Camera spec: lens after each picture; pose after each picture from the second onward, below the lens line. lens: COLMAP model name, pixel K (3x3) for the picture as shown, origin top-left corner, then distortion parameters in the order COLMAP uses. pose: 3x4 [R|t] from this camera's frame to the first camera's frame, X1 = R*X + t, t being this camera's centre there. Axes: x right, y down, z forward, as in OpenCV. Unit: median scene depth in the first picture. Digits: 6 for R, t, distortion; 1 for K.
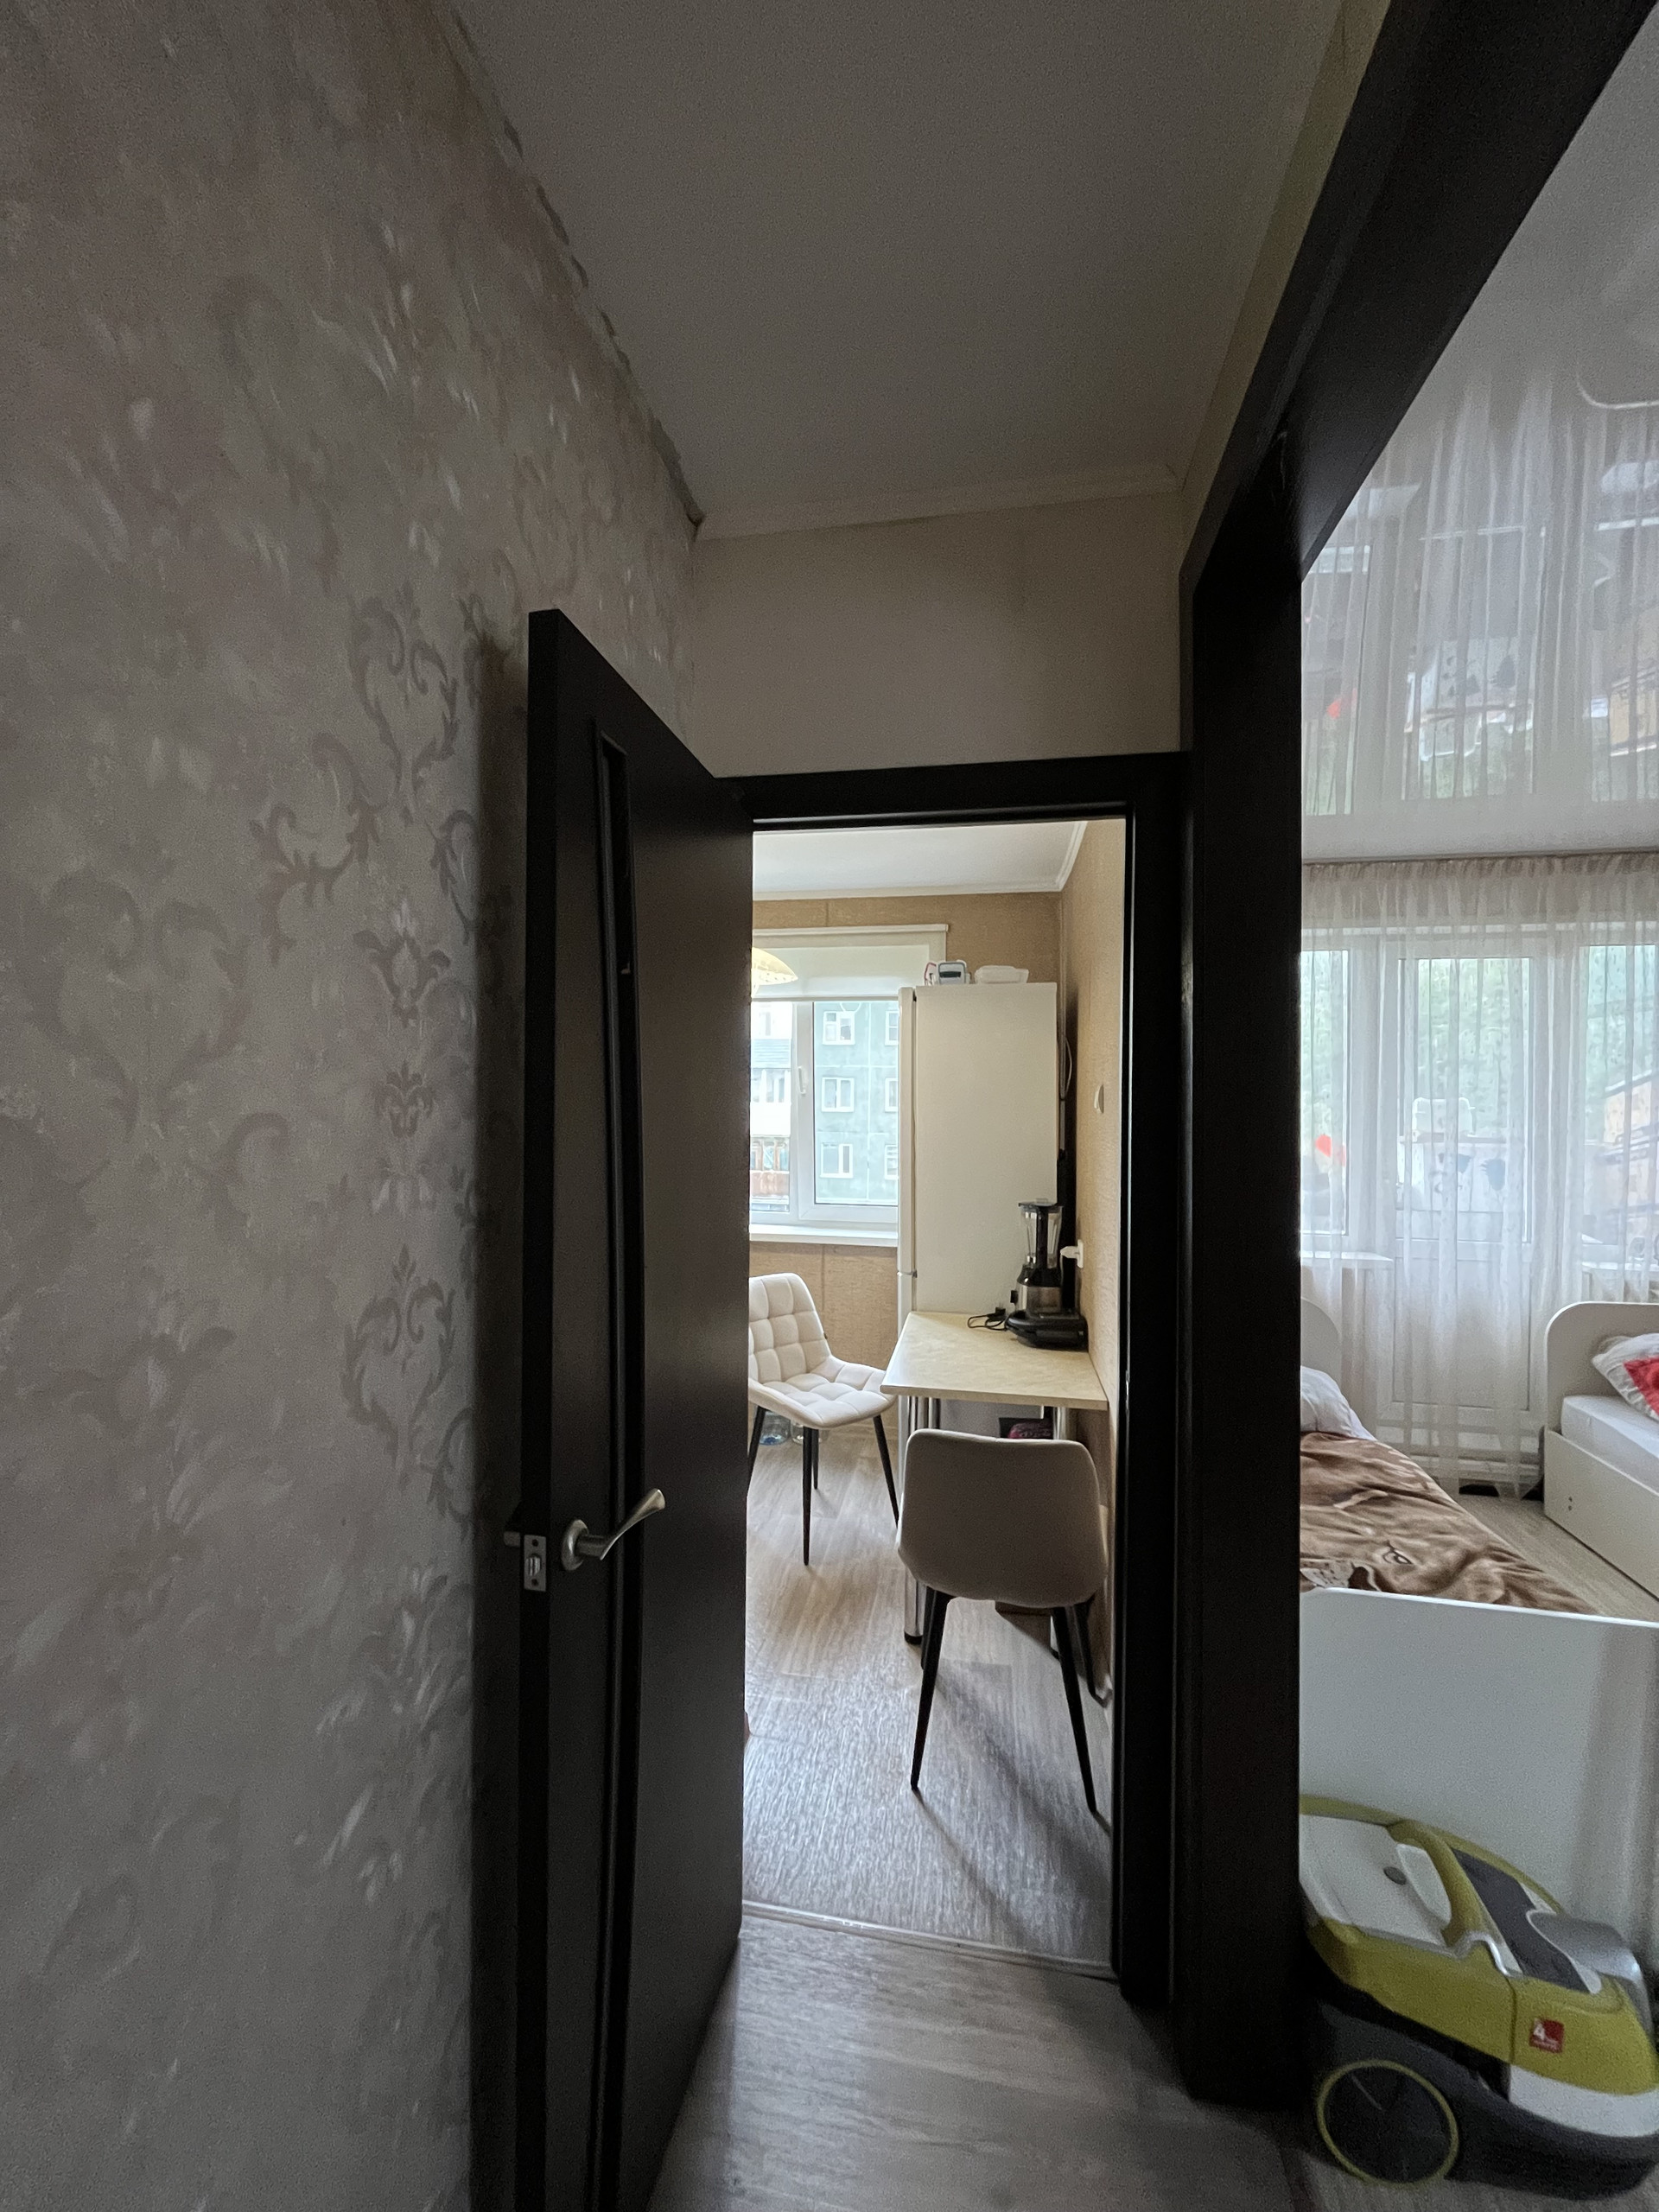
lens RADIAL K [[893.7, 0, 830.4], [0, 893.7, 1103.4], [0, 0, 1]] dist [0.006747, -0.001386]
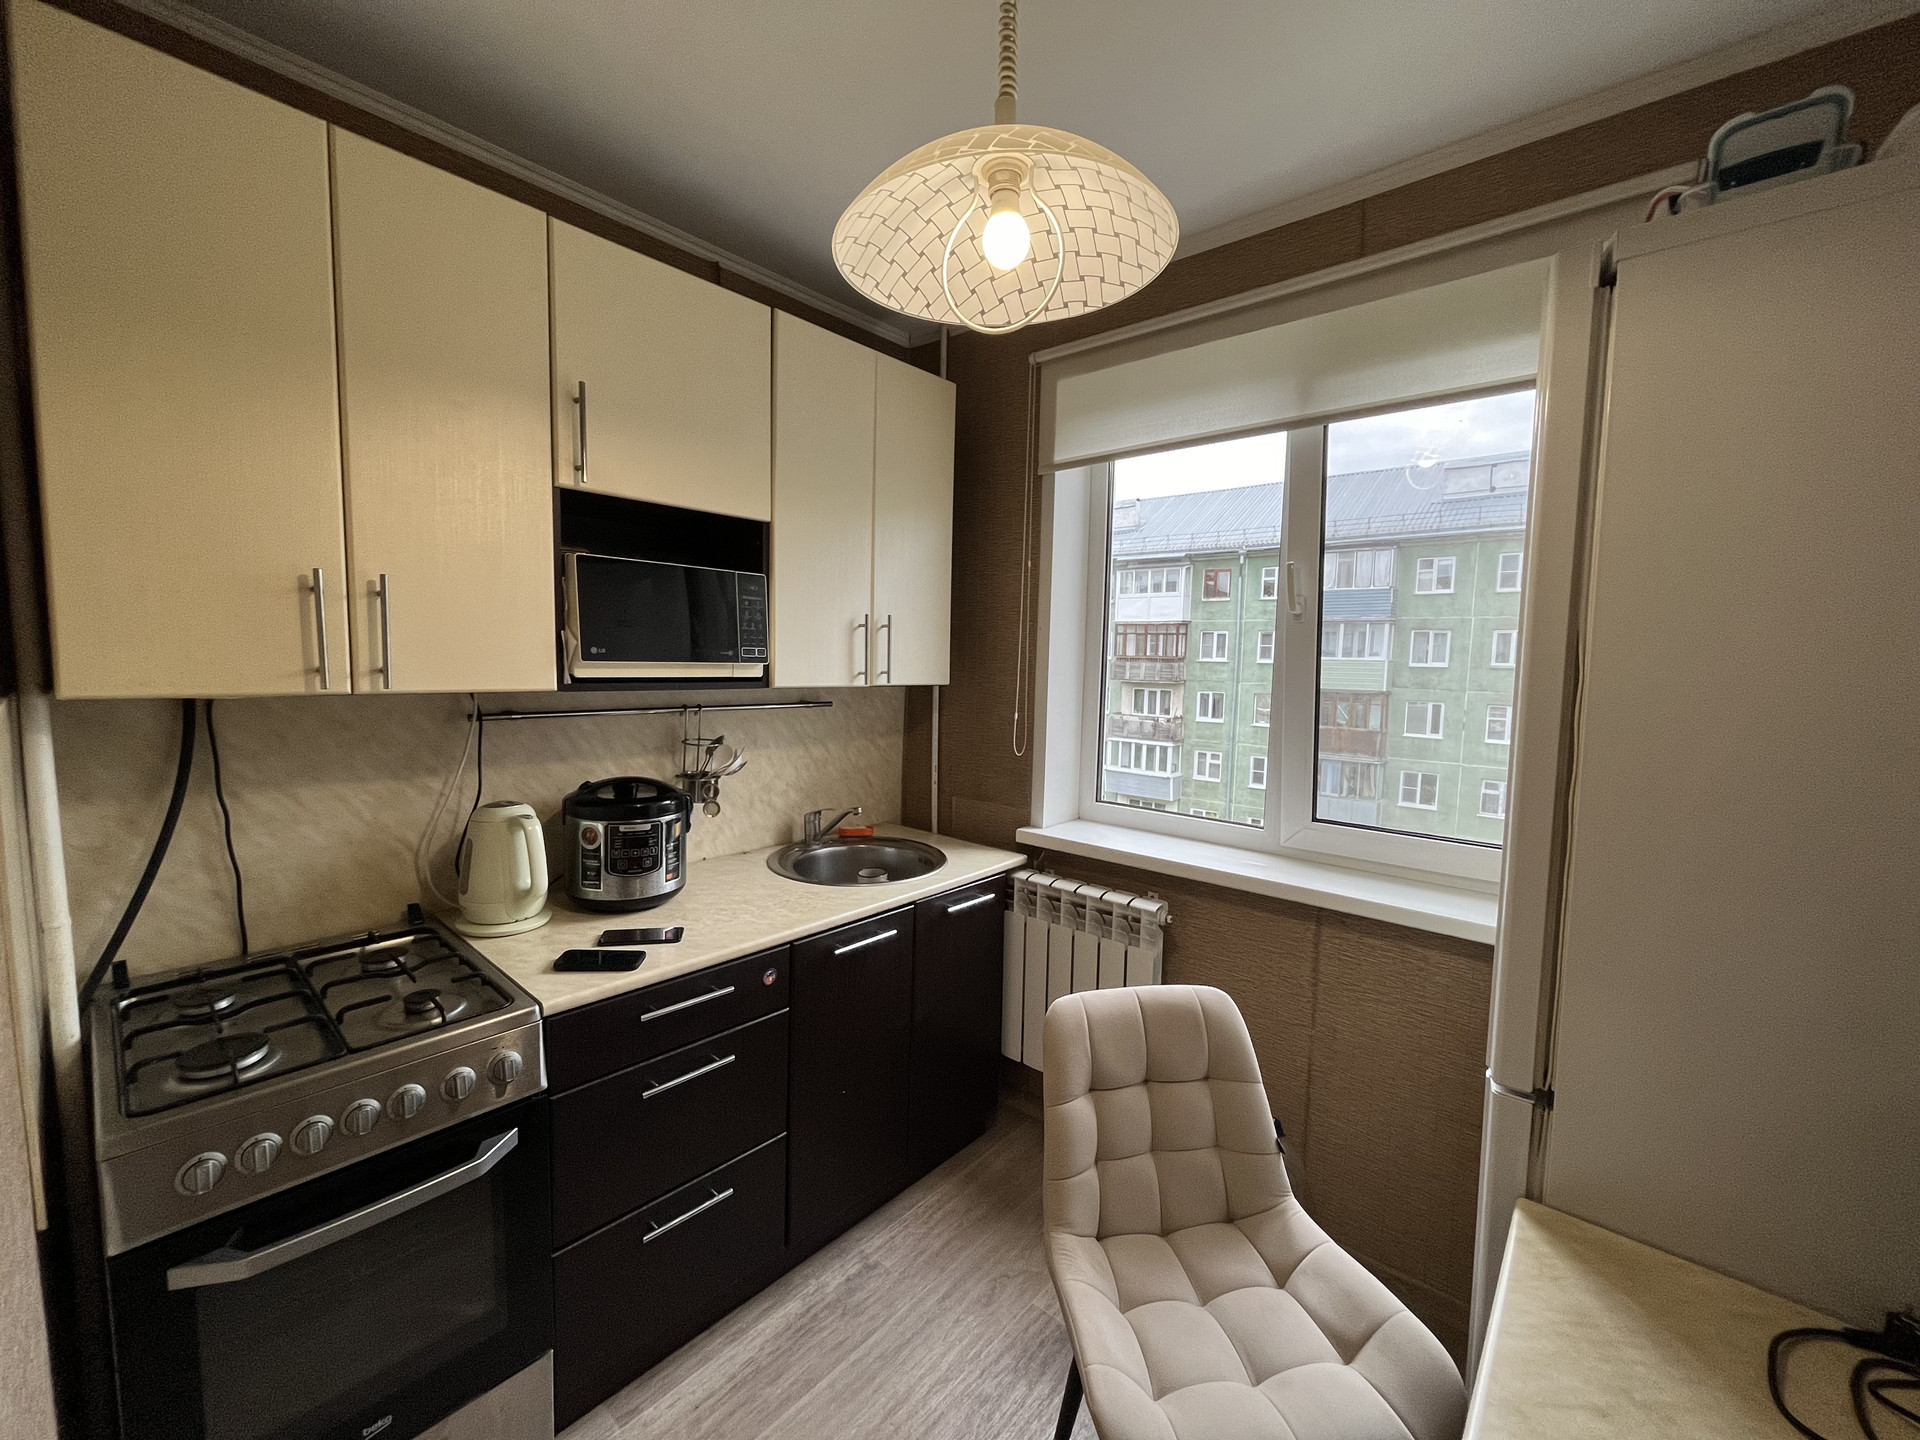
lens RADIAL K [[775.7, 0, 948.0], [0, 775.7, 726.9], [0, 0, 1]] dist [0.006747, -0.001386]
pose [[0.854104, 0.053359, -0.517357, 0.035520], [-0.007462, 0.995878, 0.090393, 0.014075], [0.520048, -0.073344, 0.850982, 0.498514]]
